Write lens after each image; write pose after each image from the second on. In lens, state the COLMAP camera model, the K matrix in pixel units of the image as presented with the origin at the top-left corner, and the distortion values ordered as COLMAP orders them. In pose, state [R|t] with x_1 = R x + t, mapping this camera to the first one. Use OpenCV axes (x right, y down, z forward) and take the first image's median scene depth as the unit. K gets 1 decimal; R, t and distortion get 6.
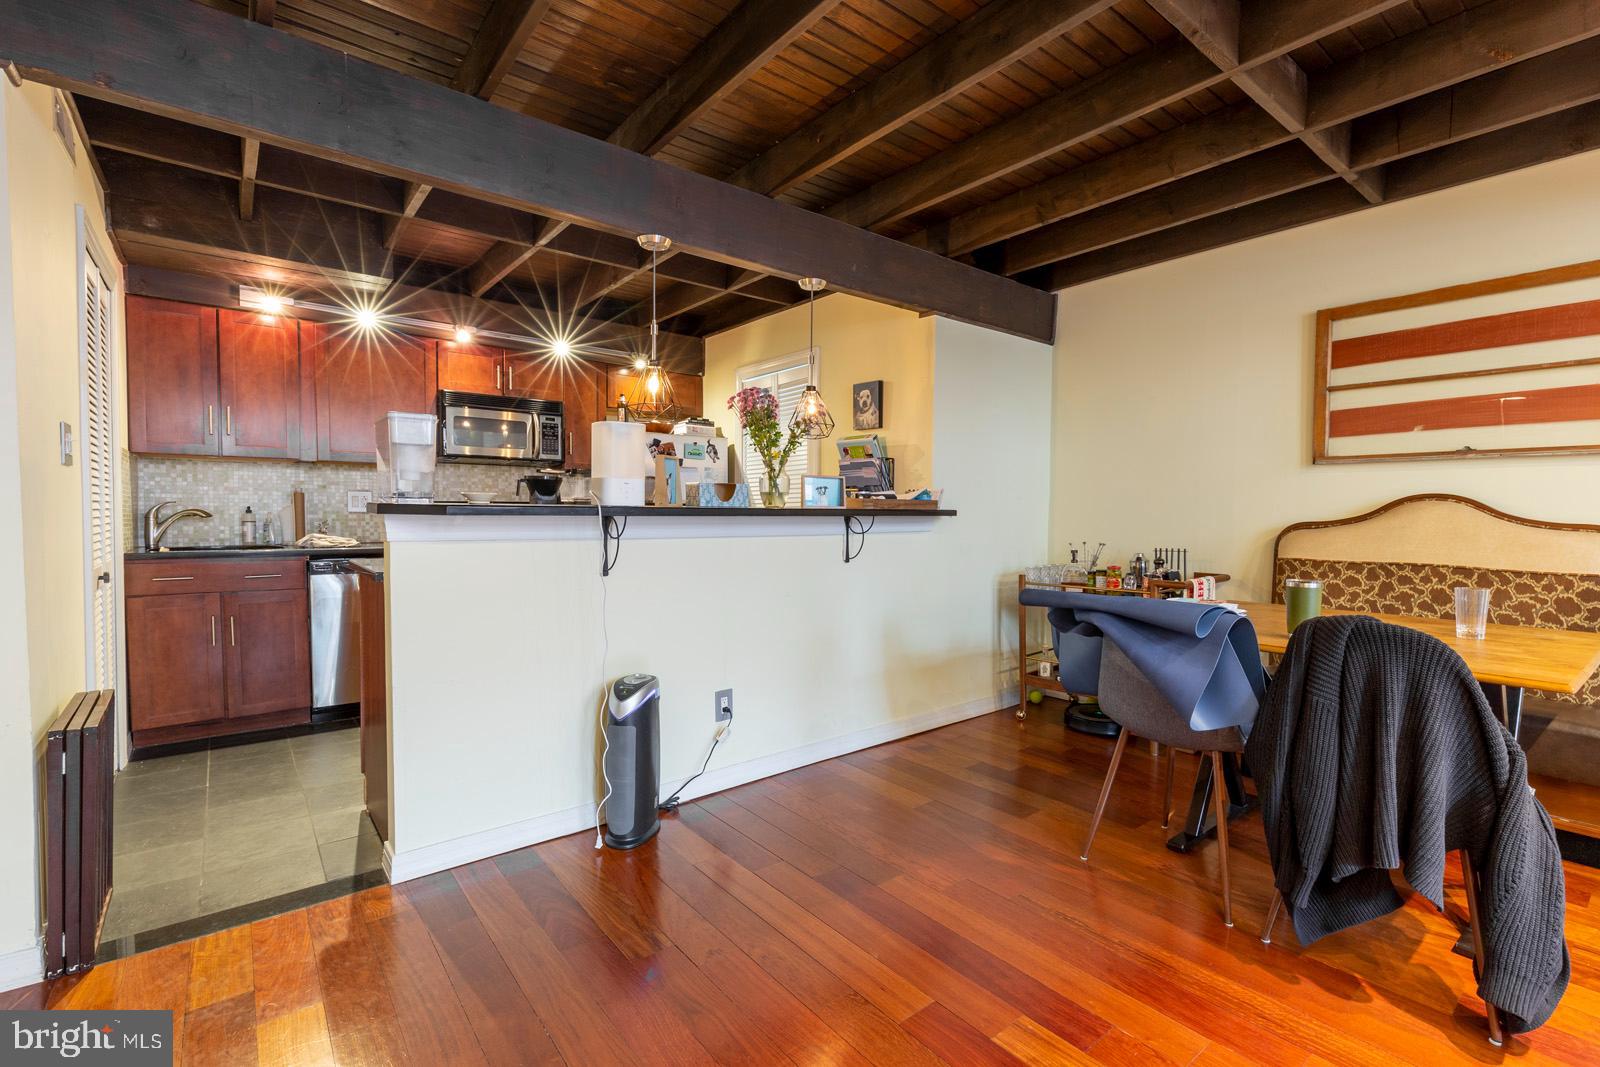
lens RADIAL K [[716.5, 0, 799.3], [0, 716.5, 538.2], [0, 0, 1]] dist [0.001764, -0.000262]
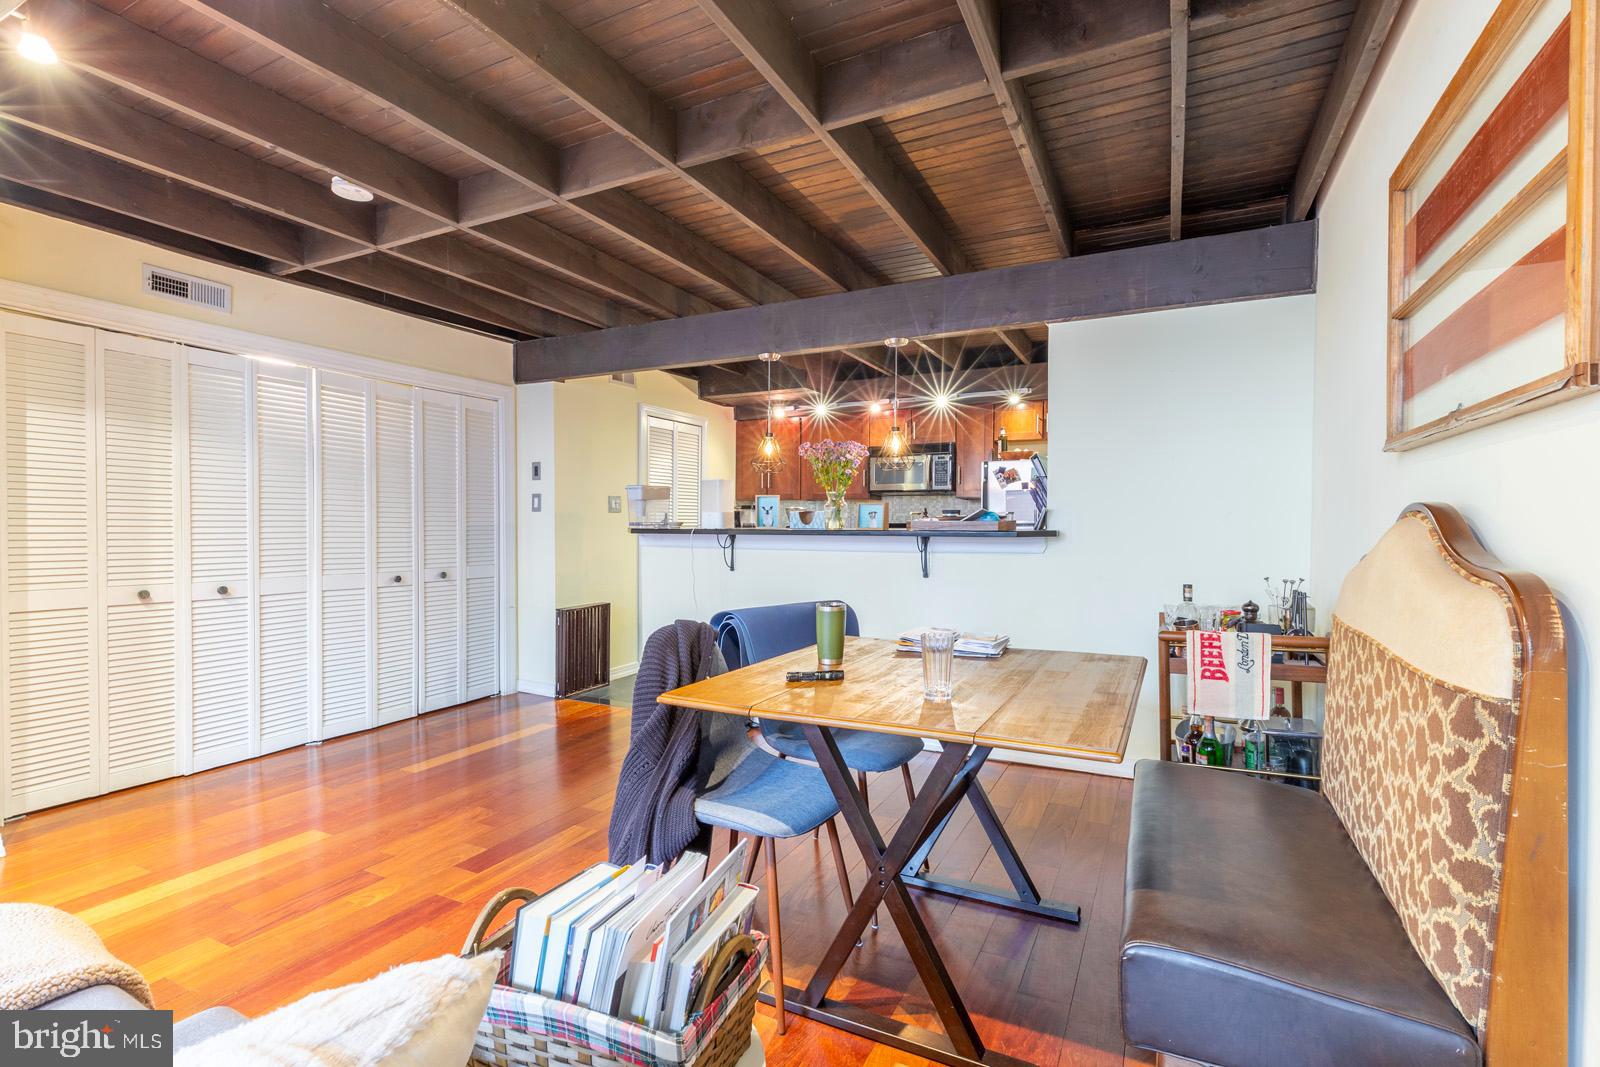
lens RADIAL K [[739.6, 0, 800.0], [0, 739.6, 533.5], [0, 0, 1]] dist [0.010437, -0.000226]
pose [[0.418325, 0.006048, -0.908277, 0.947330], [-0.034286, 0.999370, -0.009136, -0.016692], [0.907650, 0.034963, 0.418269, 0.306249]]
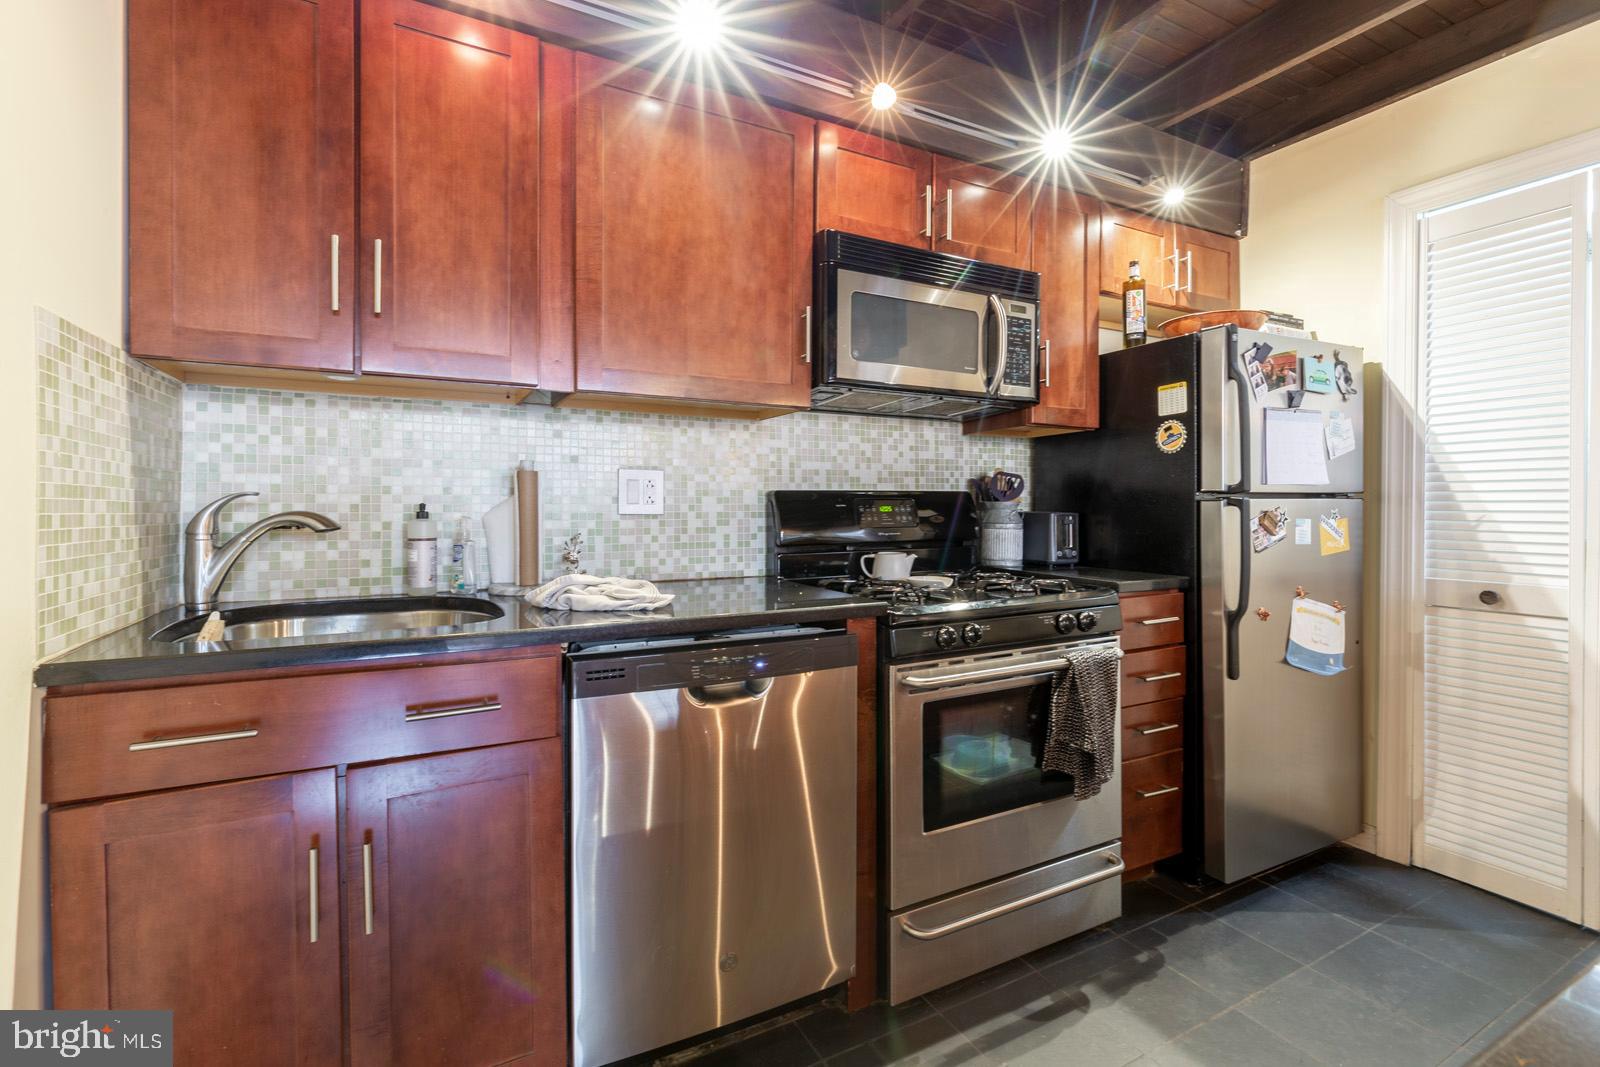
lens RADIAL K [[721.9, 0, 795.2], [0, 721.9, 509.2], [0, 0, 1]] dist [0.002357, -0.000042]
pose [[0.983024, -0.001574, -0.183470, -0.522729], [-0.003973, 0.999546, -0.029863, -0.032027], [0.183434, 0.030085, 0.982572, 0.686623]]
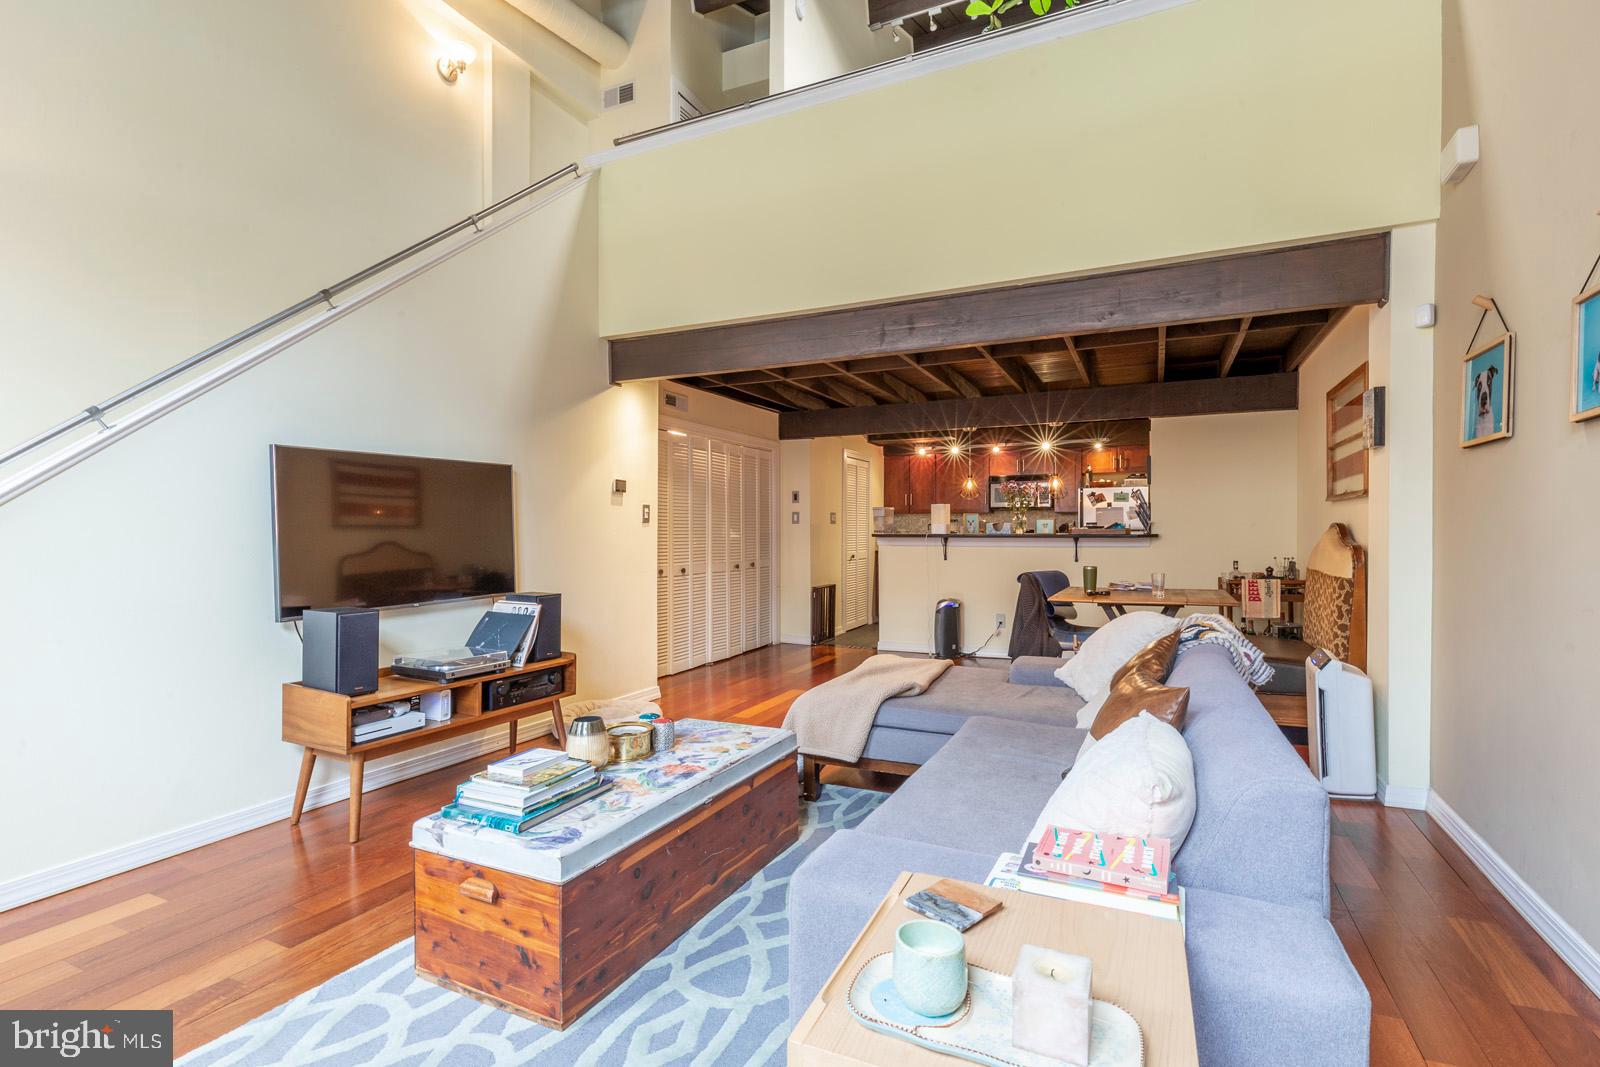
lens RADIAL K [[754.7, 0, 798.6], [0, 754.7, 537.7], [0, 0, 1]] dist [0.004498, -0.000111]
pose [[0.439493, 0.001462, -0.898245, 1.428046], [-0.028971, 0.999502, -0.012548, 0.014220], [0.897779, 0.031537, 0.439316, -0.515084]]
